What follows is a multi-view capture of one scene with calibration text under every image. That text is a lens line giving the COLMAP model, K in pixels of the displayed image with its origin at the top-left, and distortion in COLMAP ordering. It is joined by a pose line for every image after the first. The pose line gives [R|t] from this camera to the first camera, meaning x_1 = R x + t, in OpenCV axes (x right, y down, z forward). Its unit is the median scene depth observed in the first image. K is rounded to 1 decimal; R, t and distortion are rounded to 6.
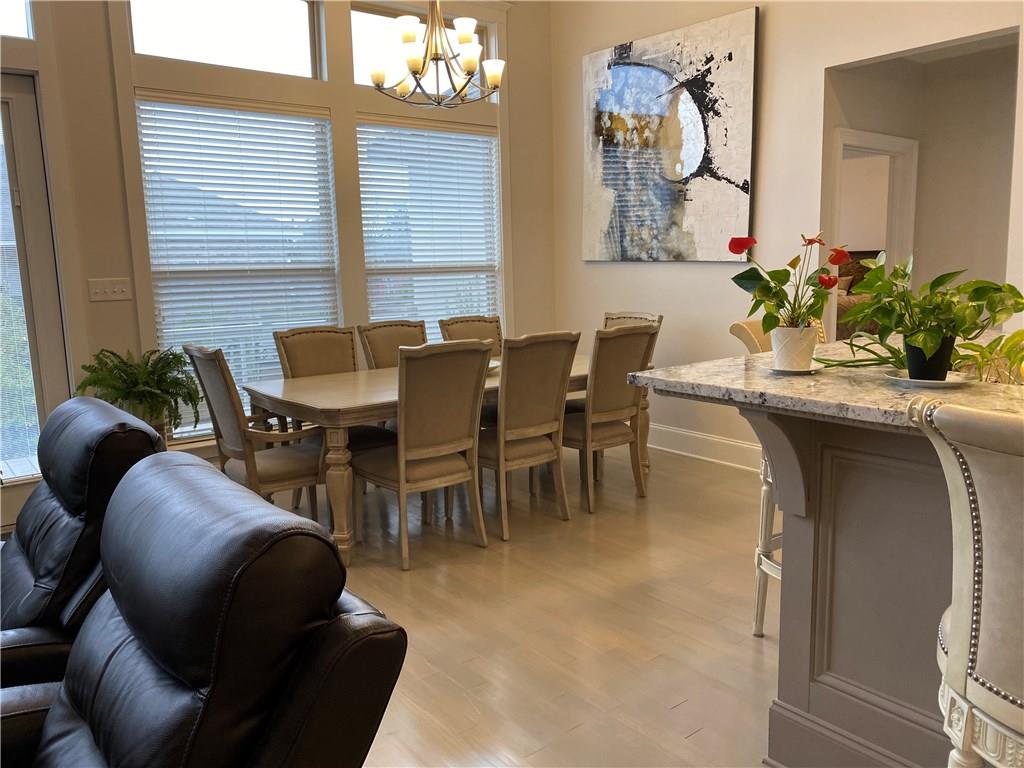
lens RADIAL K [[791.3, 0, 516.5], [0, 791.3, 376.7], [0, 0, 1]] dist [0.008029, -0.006974]
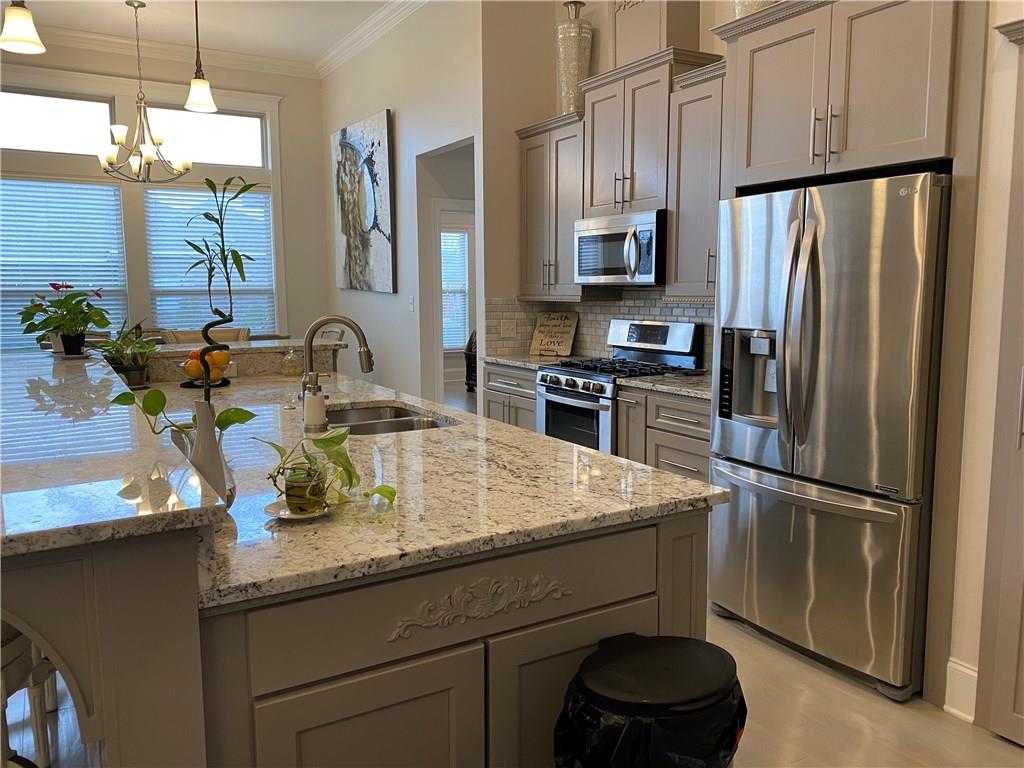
lens RADIAL K [[791.3, 0, 509.8], [0, 791.3, 383.5], [0, 0, 1]] dist [0.008029, -0.006974]
pose [[0.989714, 0.038059, -0.137907, 0.648505], [-0.040463, 0.999073, -0.014669, 0.021381], [0.137220, 0.020098, 0.990337, -0.298444]]
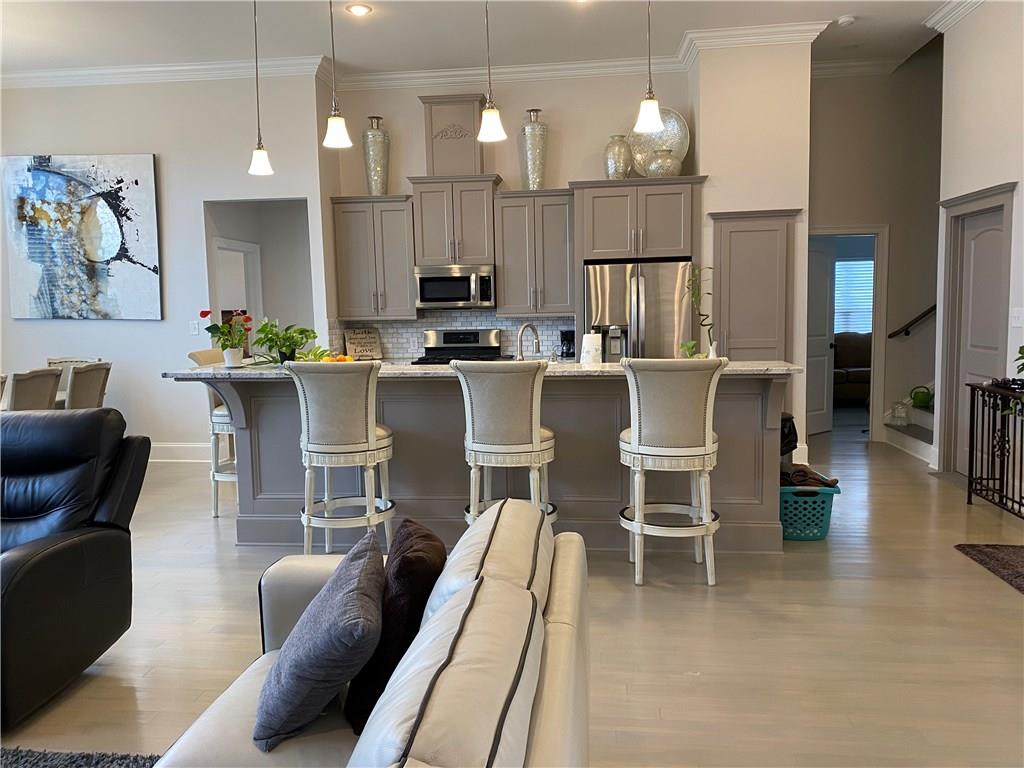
lens RADIAL K [[791.3, 0, 514.7], [0, 791.3, 390.5], [0, 0, 1]] dist [0.008029, -0.006974]
pose [[0.706289, -0.066652, 0.704779, -0.281074], [0.102593, 0.994685, -0.008744, 0.064787], [-0.700451, 0.078482, 0.709373, -0.482906]]
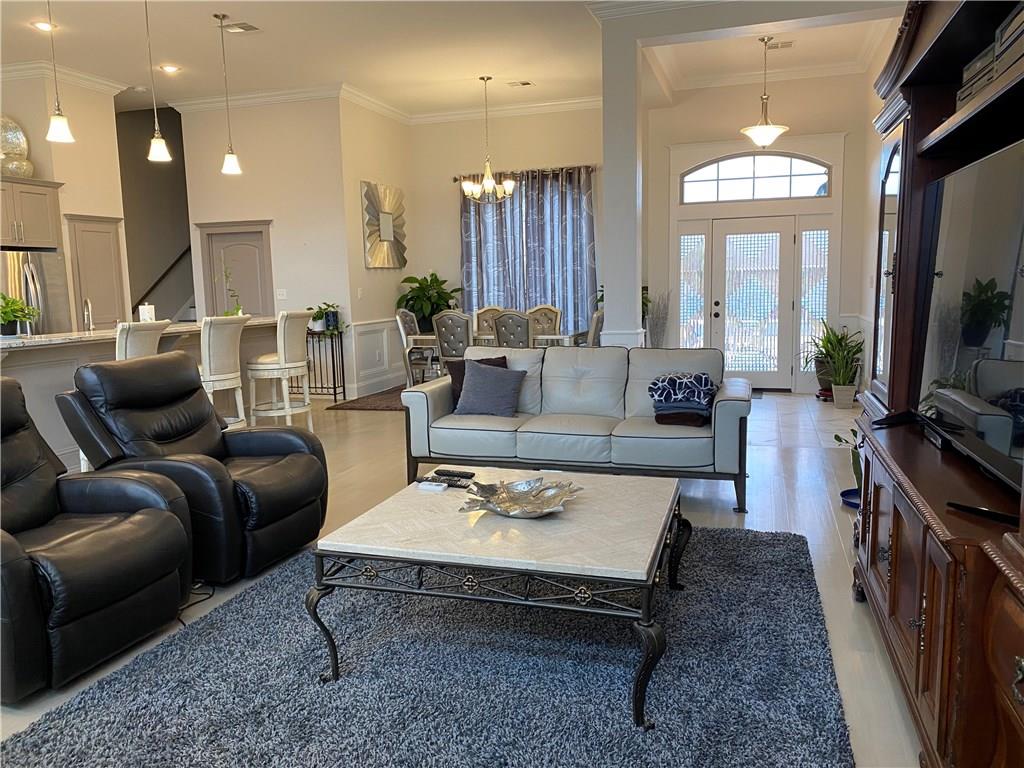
lens RADIAL K [[791.3, 0, 510.1], [0, 791.3, 384.9], [0, 0, 1]] dist [0.008029, -0.006974]
pose [[-0.564148, -0.069416, 0.822751, -0.945663], [0.152414, 0.970580, 0.186397, -0.029107], [-0.811485, 0.230554, -0.536971, 0.389675]]
